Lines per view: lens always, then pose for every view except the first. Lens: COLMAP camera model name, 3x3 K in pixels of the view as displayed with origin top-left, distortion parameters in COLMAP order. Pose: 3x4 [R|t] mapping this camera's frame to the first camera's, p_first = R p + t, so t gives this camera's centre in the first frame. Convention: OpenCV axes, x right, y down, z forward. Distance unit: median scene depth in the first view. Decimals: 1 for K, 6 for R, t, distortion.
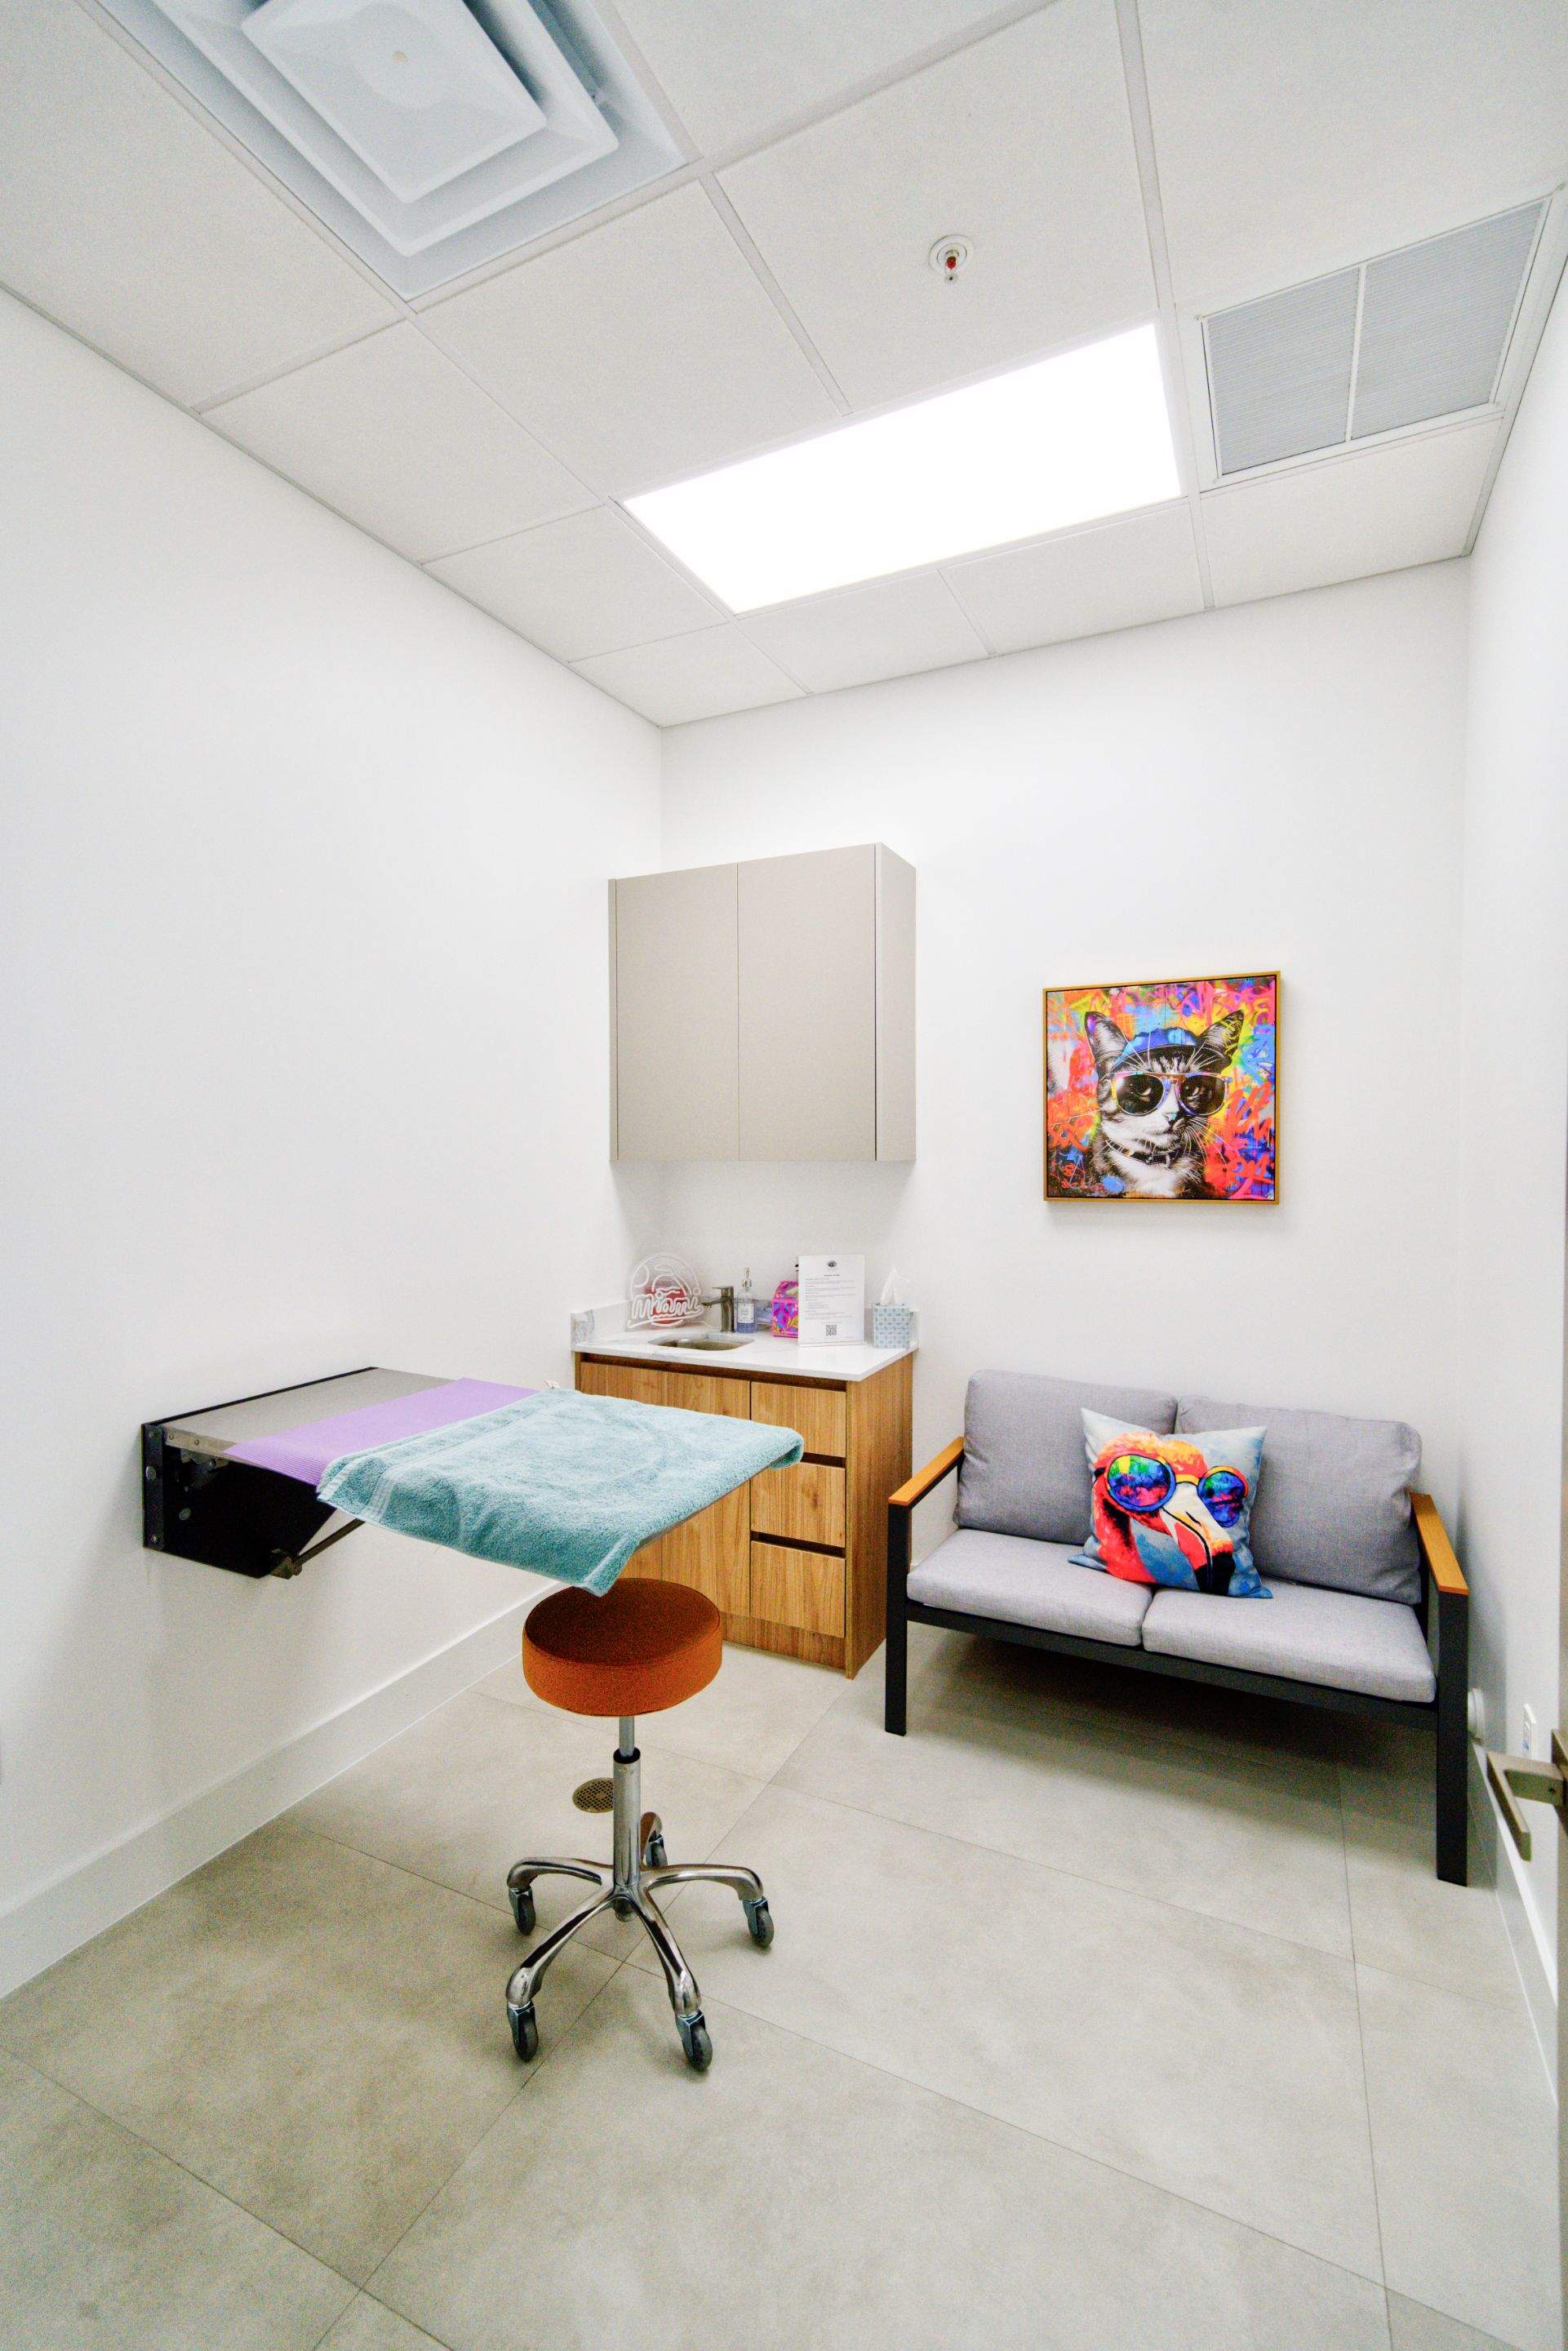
lens RADIAL K [[1061.1, 0, 754.9], [0, 1061.1, 1180.0], [0, 0, 1]] dist [0.011874, 0.001990]
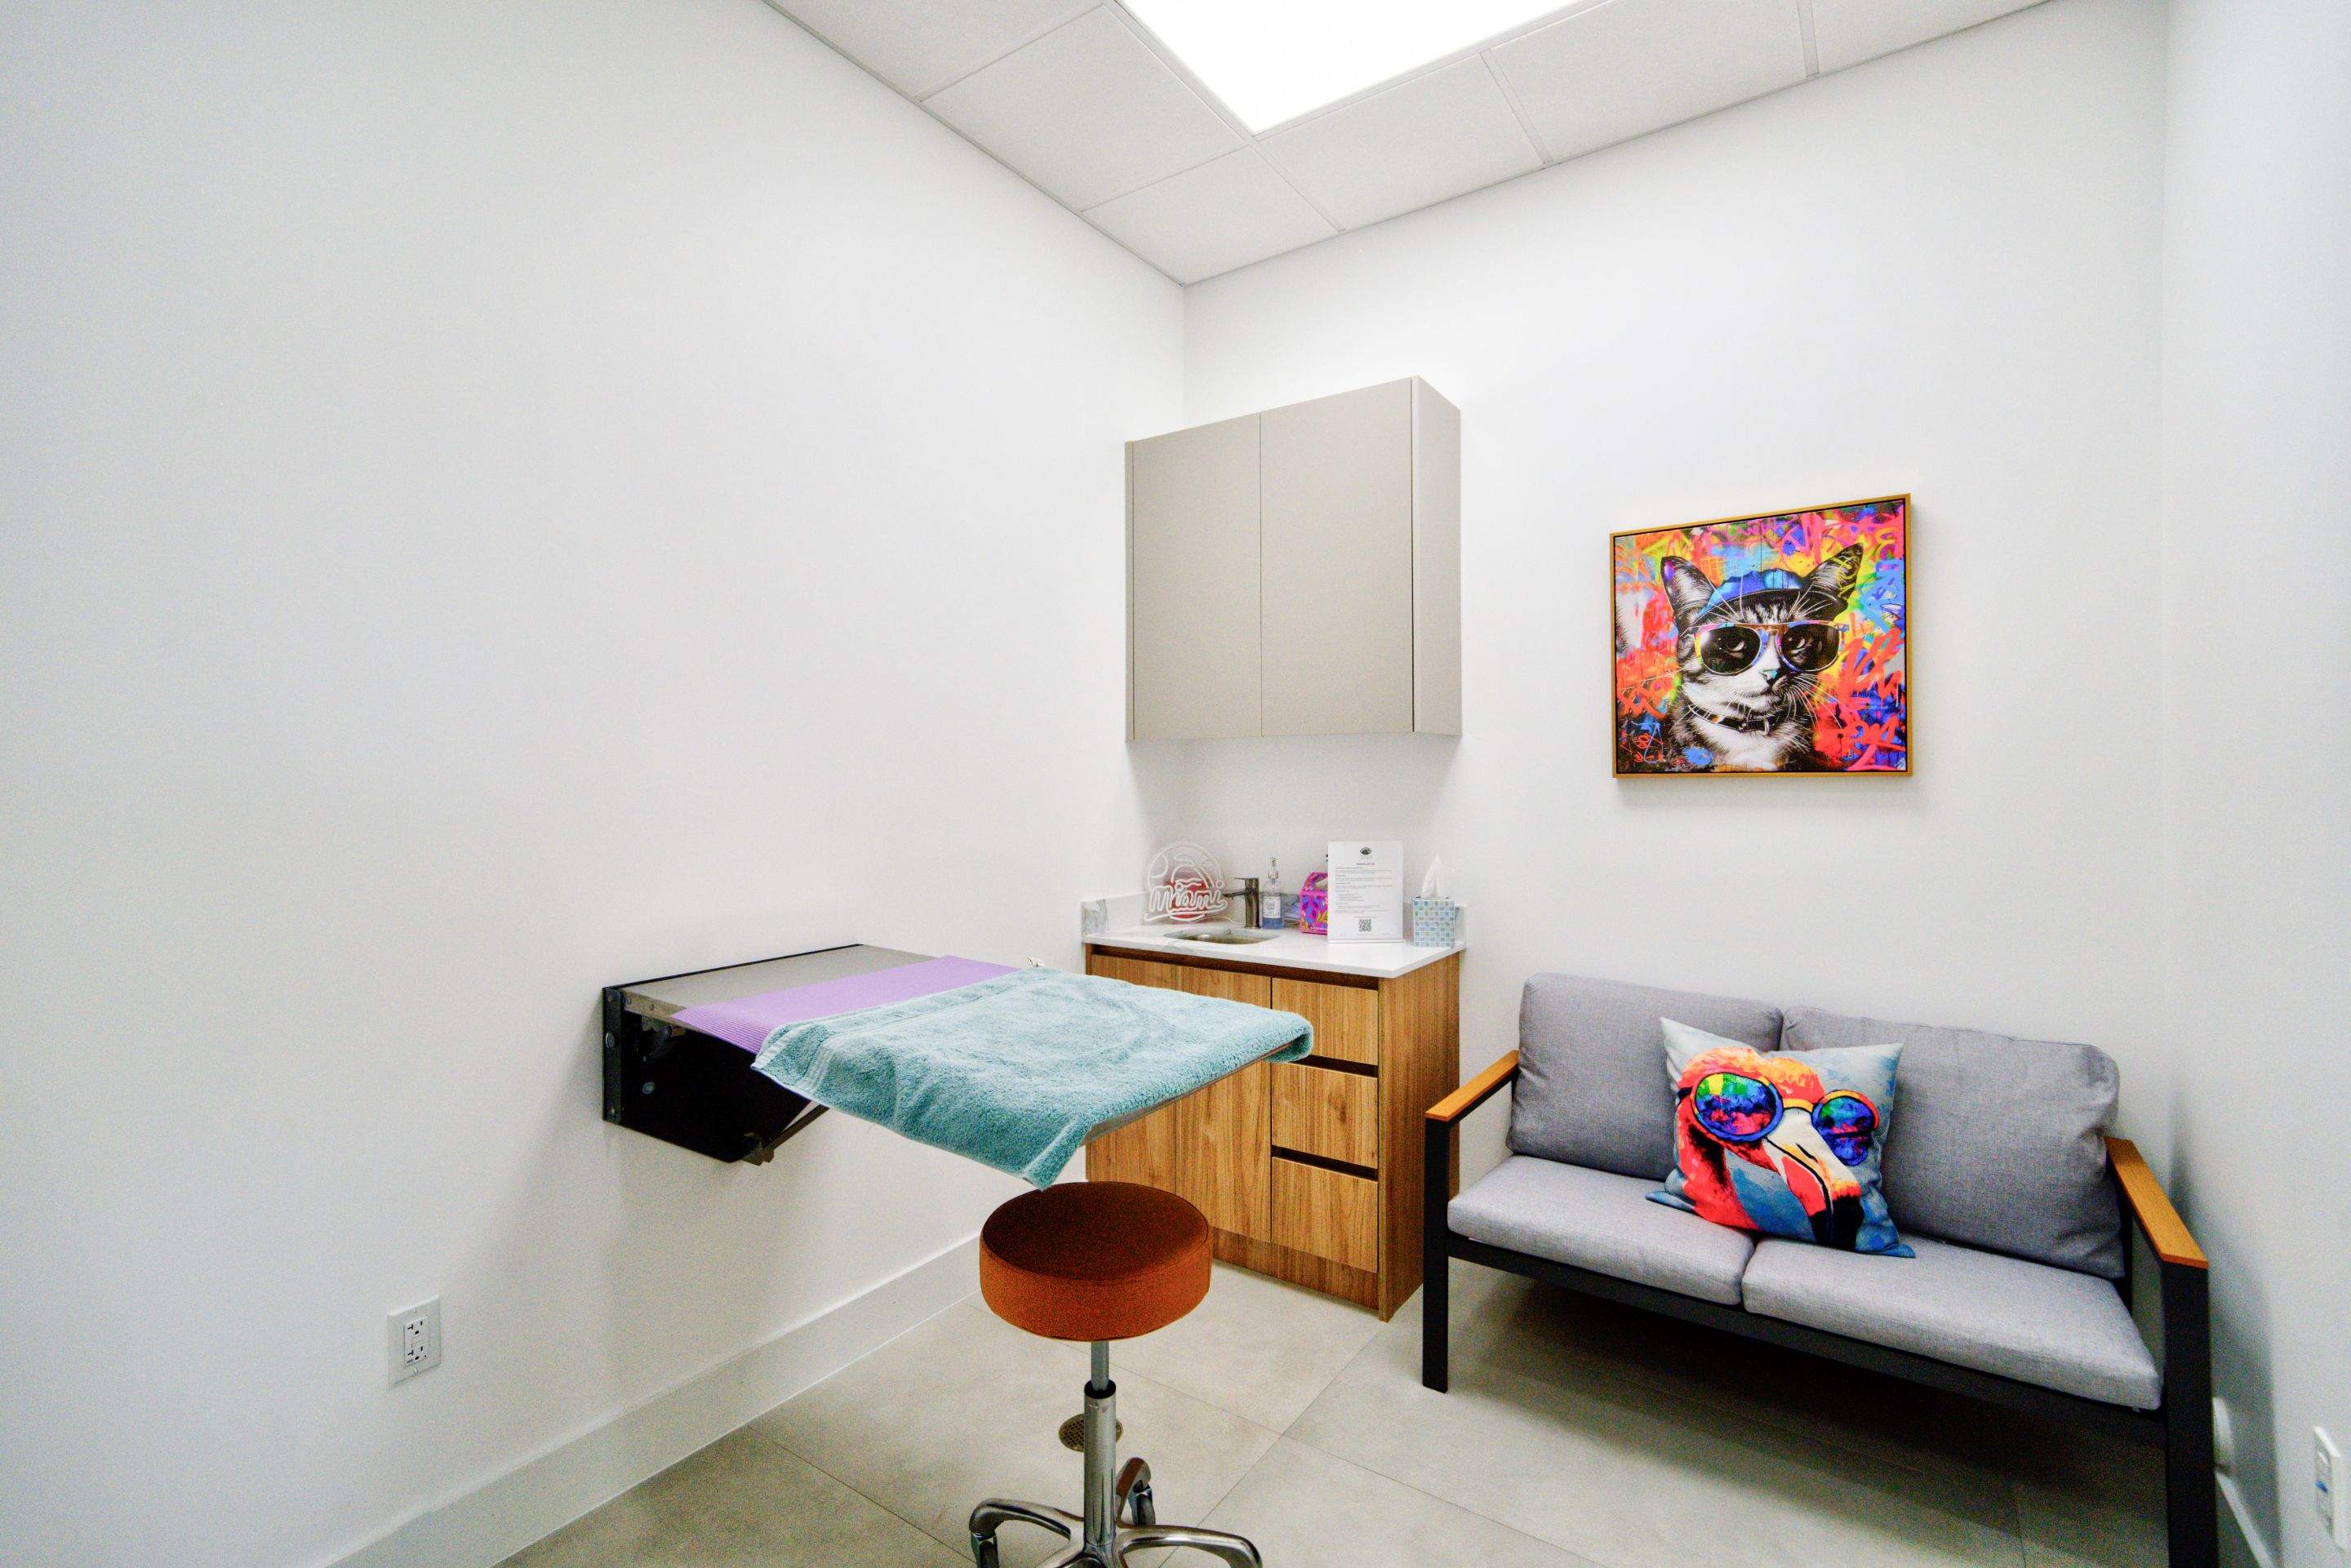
lens RADIAL K [[1061.1, 0, 1160.5], [0, 1061.1, 774.4], [0, 0, 1]] dist [0.011874, 0.001990]
pose [[0.989872, 0.000431, -0.141959, 0.033409], [-0.004748, 0.999536, -0.030073, 0.049570], [0.141880, 0.030443, 0.989416, 0.099465]]
